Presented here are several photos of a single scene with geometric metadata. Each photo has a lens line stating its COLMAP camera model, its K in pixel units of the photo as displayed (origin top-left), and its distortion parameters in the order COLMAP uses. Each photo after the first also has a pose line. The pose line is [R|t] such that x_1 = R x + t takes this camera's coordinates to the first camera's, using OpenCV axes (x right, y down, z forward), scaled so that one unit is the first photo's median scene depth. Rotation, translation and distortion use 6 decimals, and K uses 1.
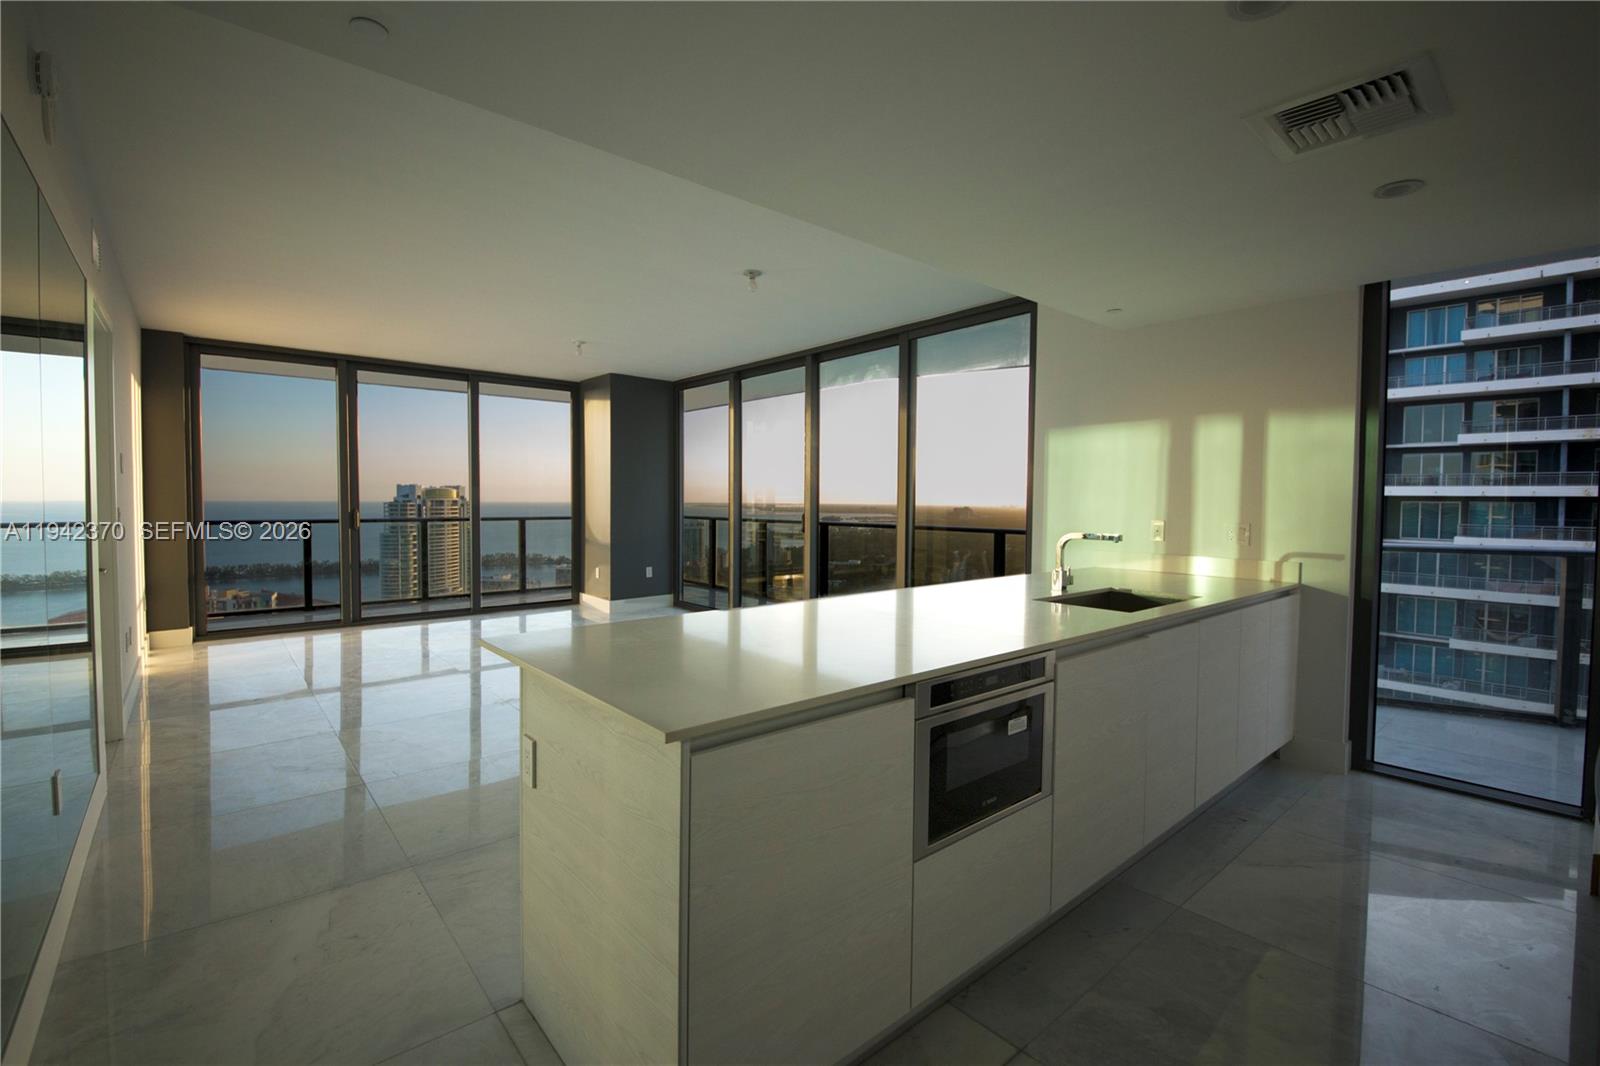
lens RADIAL K [[719.6, 0, 809.2], [0, 719.6, 521.6], [0, 0, 1]] dist [-0.000438, -0.000680]
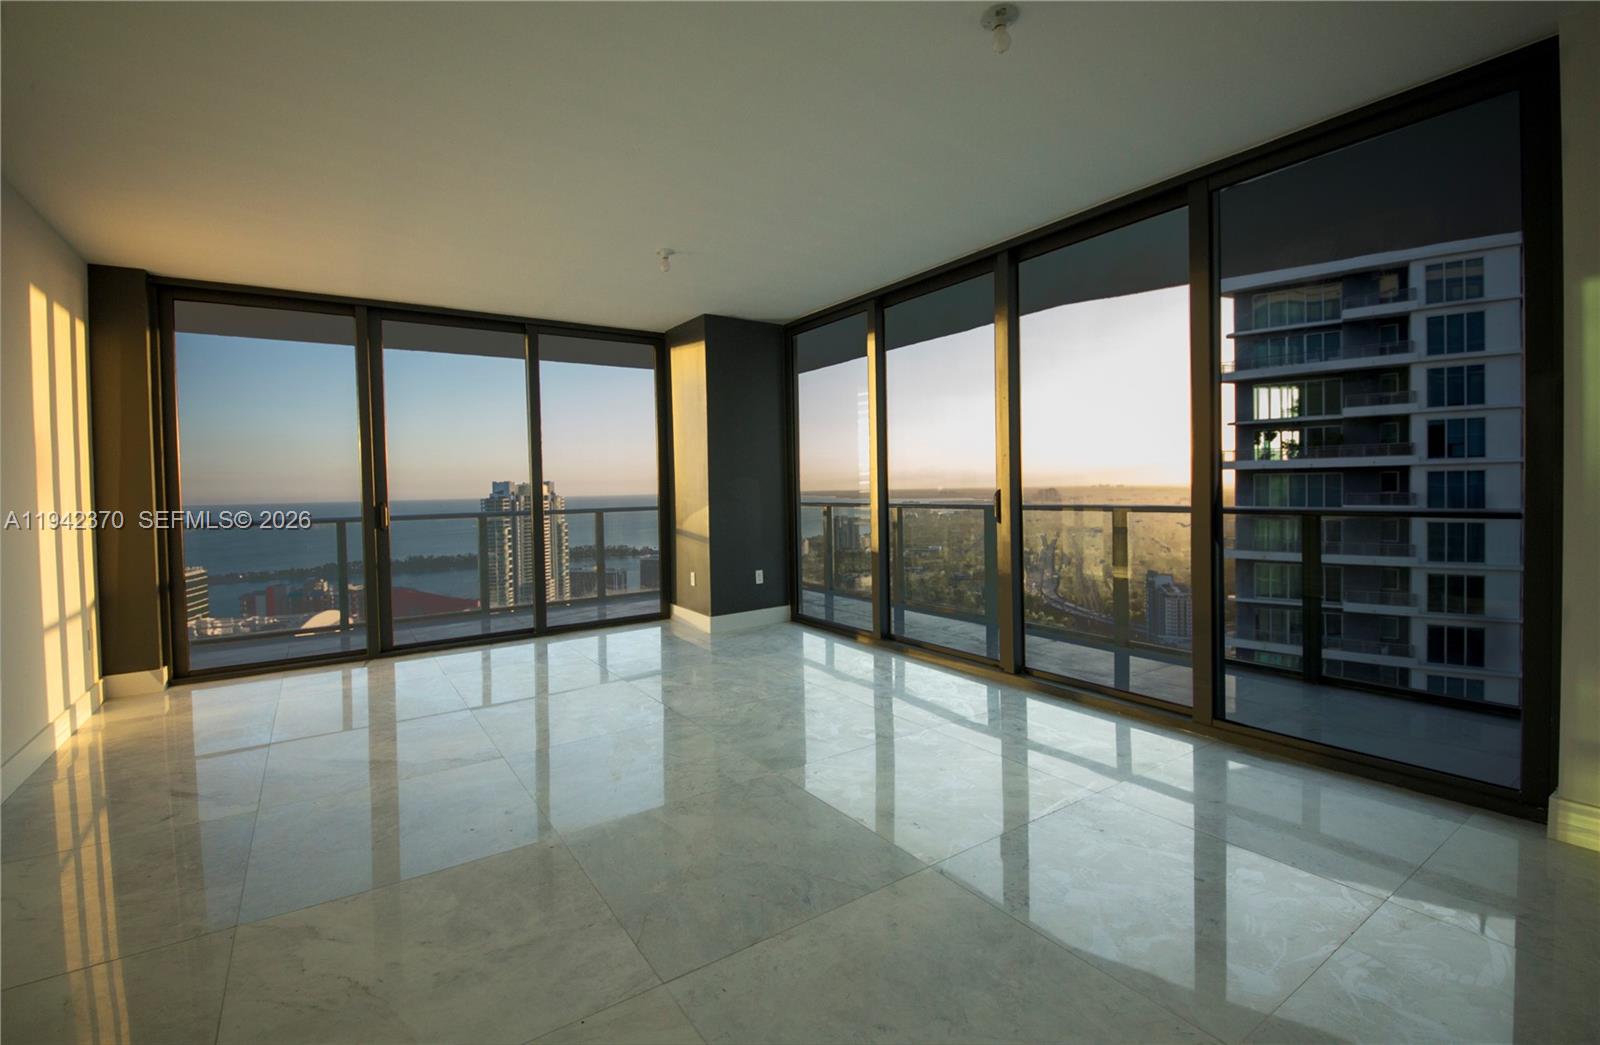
lens RADIAL K [[710.8, 0, 805.1], [0, 710.8, 503.4], [0, 0, 1]] dist [-0.003270, -0.000635]
pose [[0.993722, -0.025063, -0.109033, -0.091082], [0.024283, 0.999669, -0.008472, 0.000034], [0.109209, 0.005771, 0.994002, 0.259967]]
